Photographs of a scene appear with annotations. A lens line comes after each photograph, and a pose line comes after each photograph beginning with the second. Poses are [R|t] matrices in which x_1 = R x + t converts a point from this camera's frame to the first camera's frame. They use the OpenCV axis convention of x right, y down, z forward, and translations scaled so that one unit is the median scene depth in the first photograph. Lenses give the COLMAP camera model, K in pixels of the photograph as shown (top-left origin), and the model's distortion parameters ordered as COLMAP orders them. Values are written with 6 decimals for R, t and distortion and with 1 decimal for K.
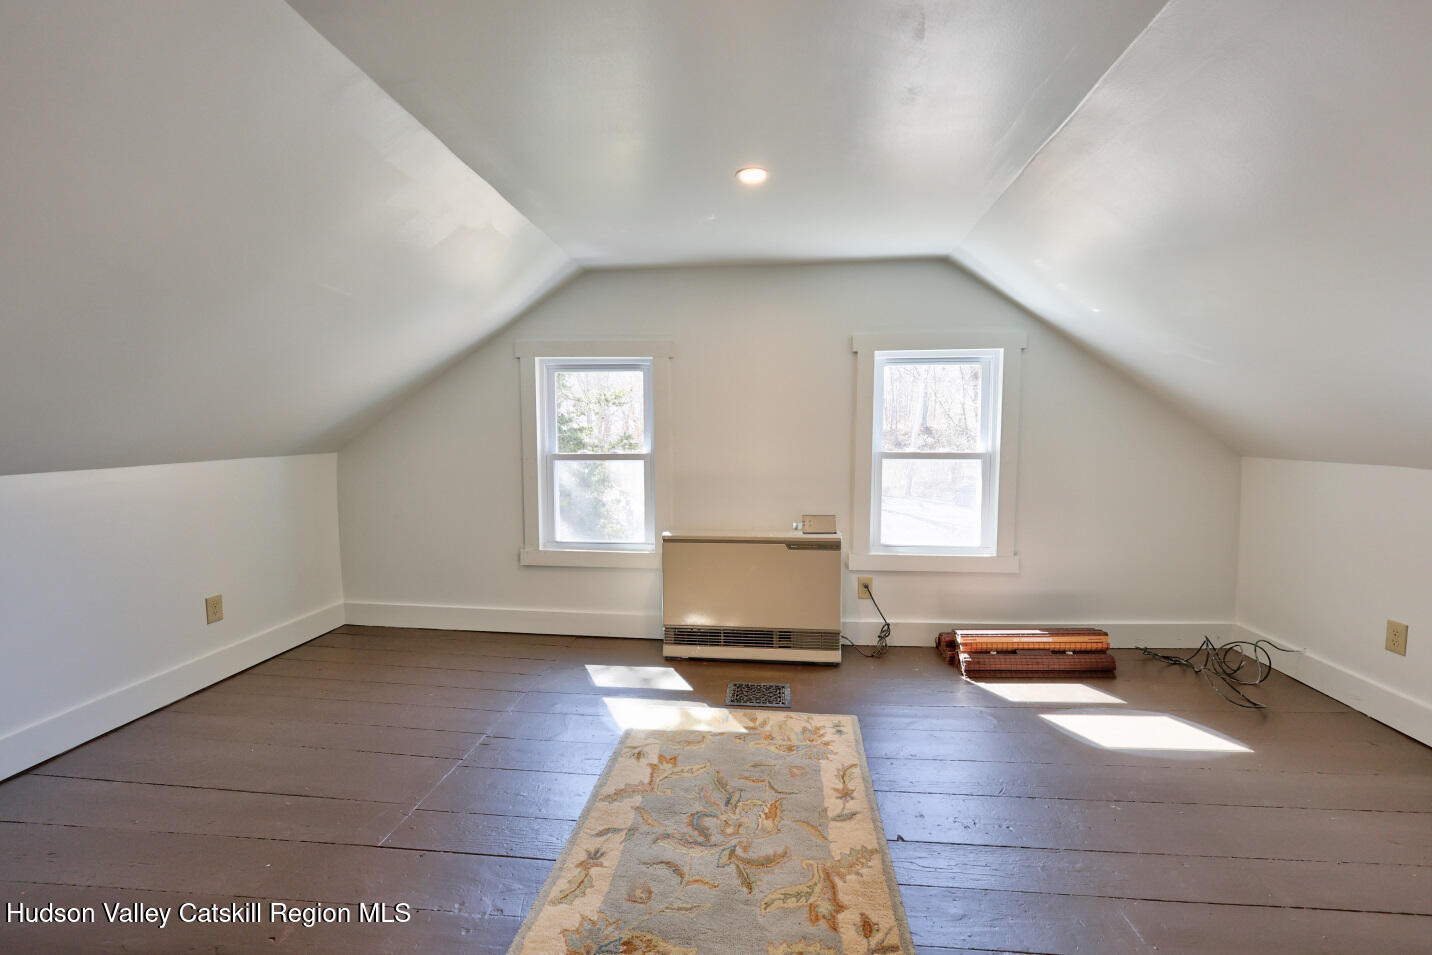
lens RADIAL K [[618.1, 0, 710.6], [0, 618.1, 478.1], [0, 0, 1]] dist [0.003501, -0.000056]
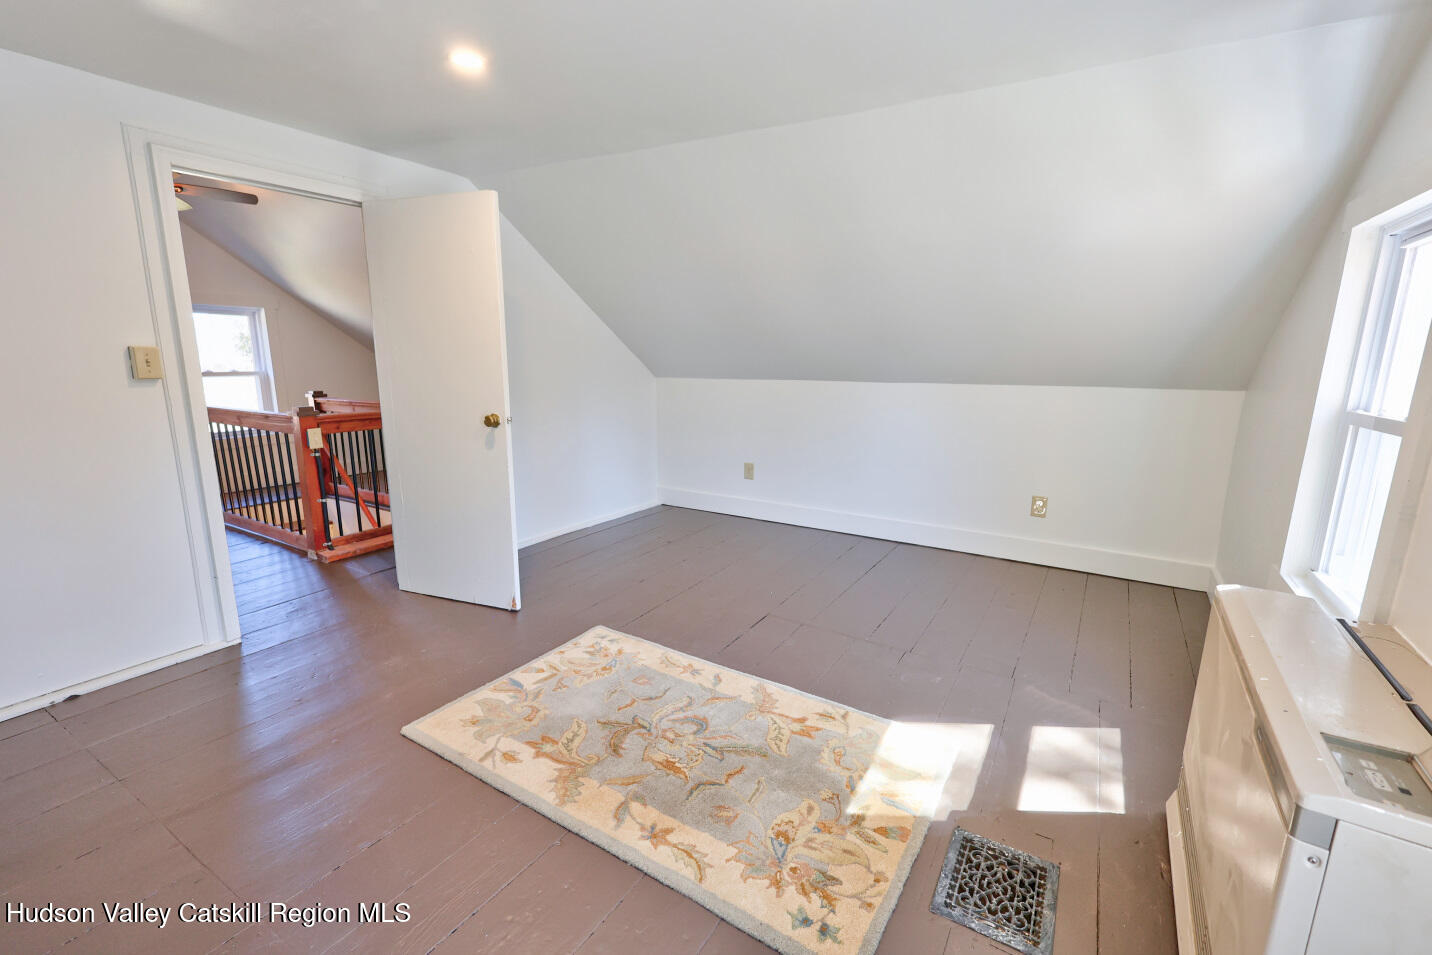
lens RADIAL K [[618.1, 0, 713.2], [0, 618.1, 483.3], [0, 0, 1]] dist [0.003501, -0.000056]
pose [[-0.439223, 0.175507, -0.881068, 0.497155], [-0.085943, 0.968025, 0.235673, -0.059078], [0.894258, 0.179235, -0.410096, 0.827535]]
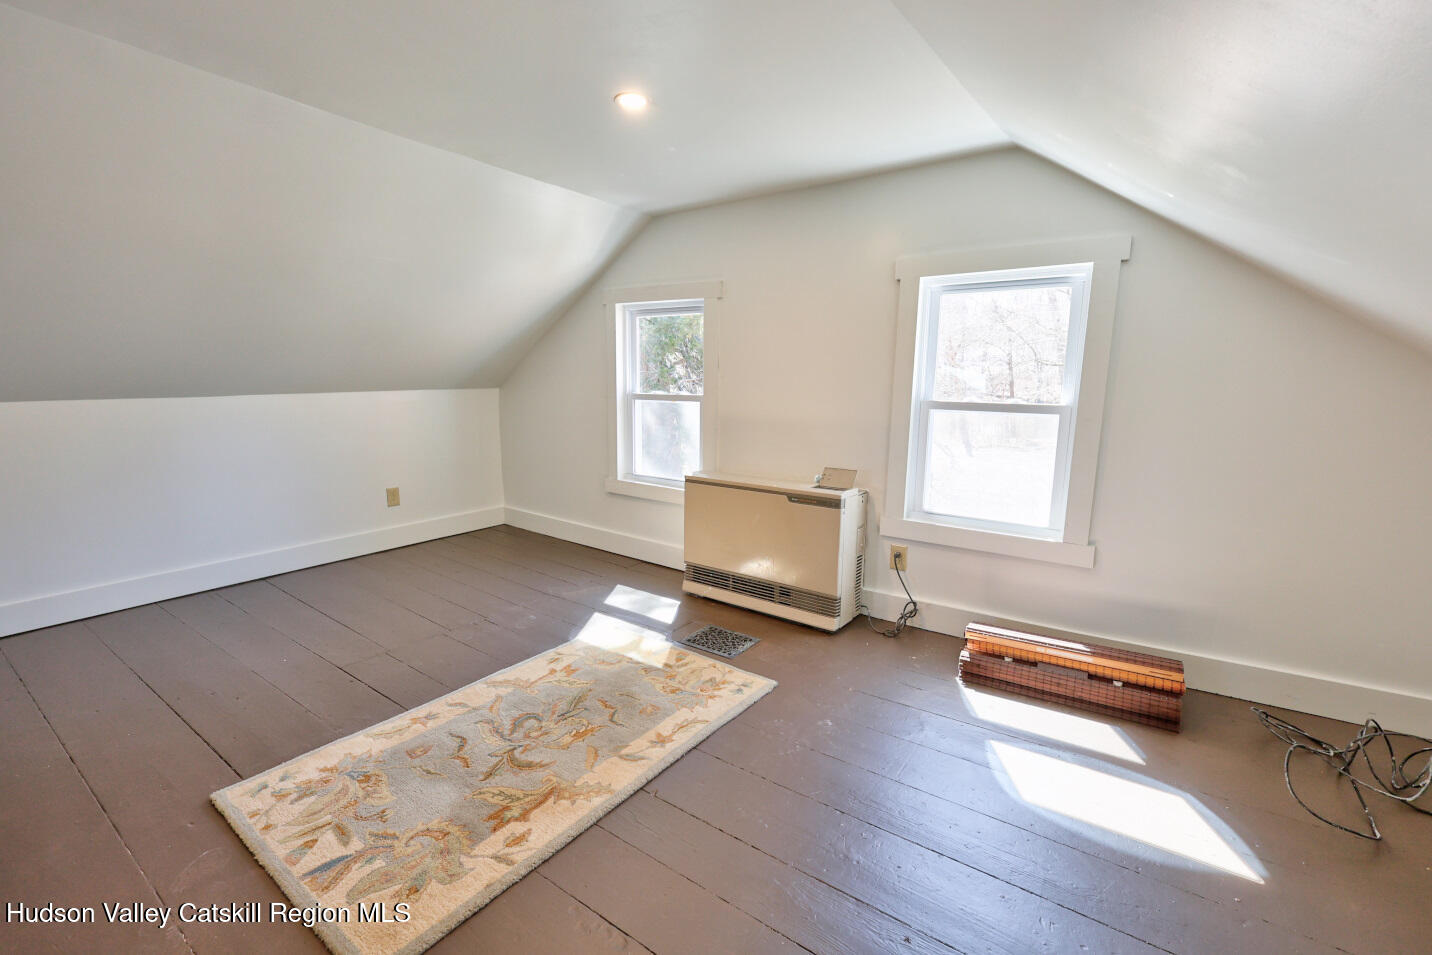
lens RADIAL K [[618.1, 0, 719.3], [0, 618.1, 481.3], [0, 0, 1]] dist [0.003501, -0.000056]
pose [[0.867170, 0.095509, -0.488768, 0.472630], [-0.052306, 0.993477, 0.101333, -0.004396], [0.495258, -0.062308, 0.866509, 0.136836]]
